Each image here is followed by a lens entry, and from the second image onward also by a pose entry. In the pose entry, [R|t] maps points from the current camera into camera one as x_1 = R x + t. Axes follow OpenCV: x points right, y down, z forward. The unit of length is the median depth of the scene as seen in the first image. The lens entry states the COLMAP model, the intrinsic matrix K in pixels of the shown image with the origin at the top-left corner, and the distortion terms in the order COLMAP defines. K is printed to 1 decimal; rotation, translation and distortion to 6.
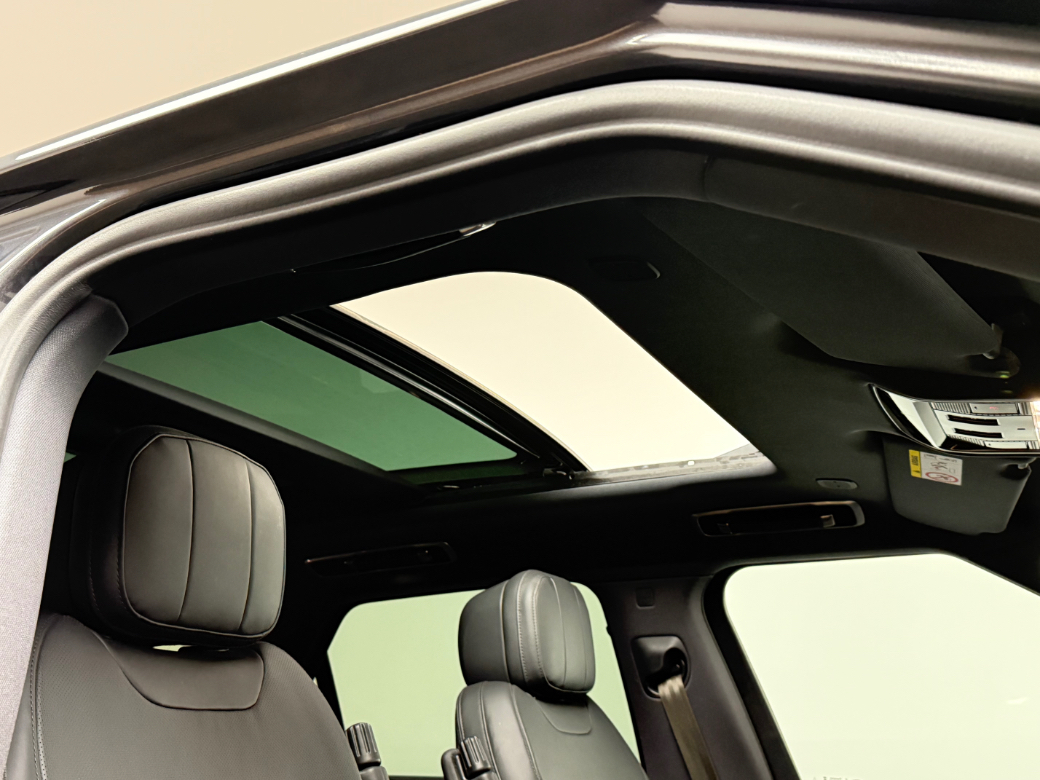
lens RADIAL K [[1108.1, 0, 520.0], [0, 1108.1, 390.0], [0, 0, 1]] dist [0.197694, 0.003723]
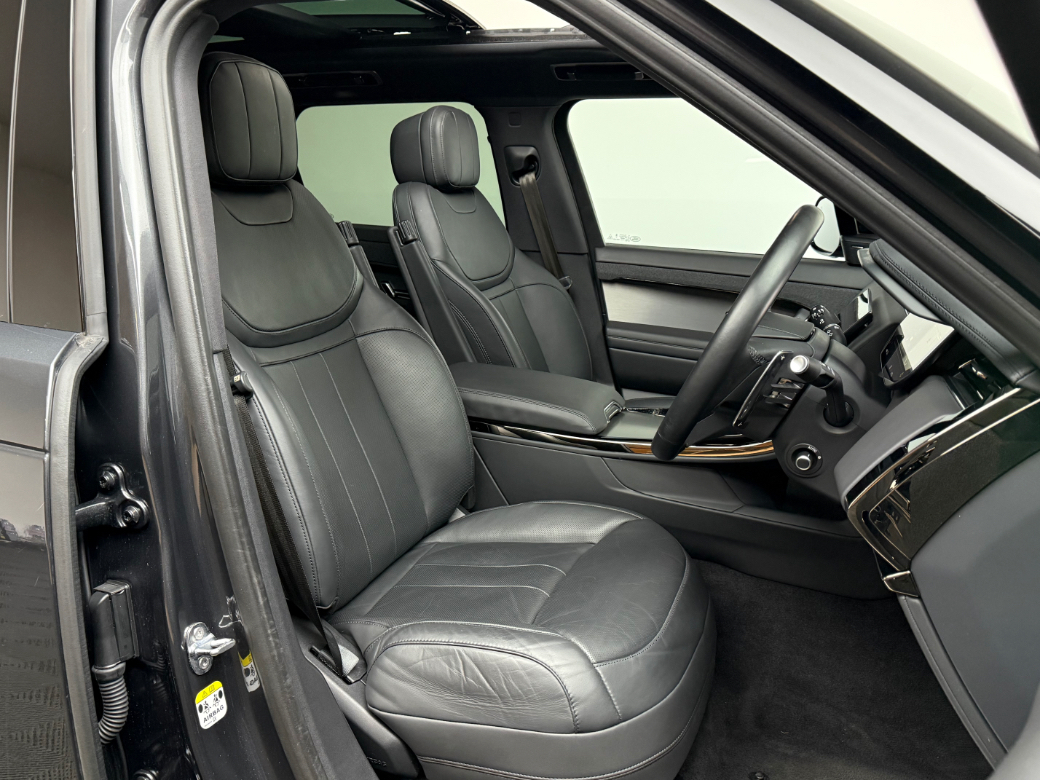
lens RADIAL K [[878.8, 0, 520.0], [0, 878.8, 390.0], [0, 0, 1]] dist [-0.000398, -0.000202]
pose [[0.992743, -0.004138, 0.120184, -0.024271], [-0.059353, 0.852340, 0.519609, -0.124373], [-0.104588, -0.522972, 0.845909, -0.185158]]
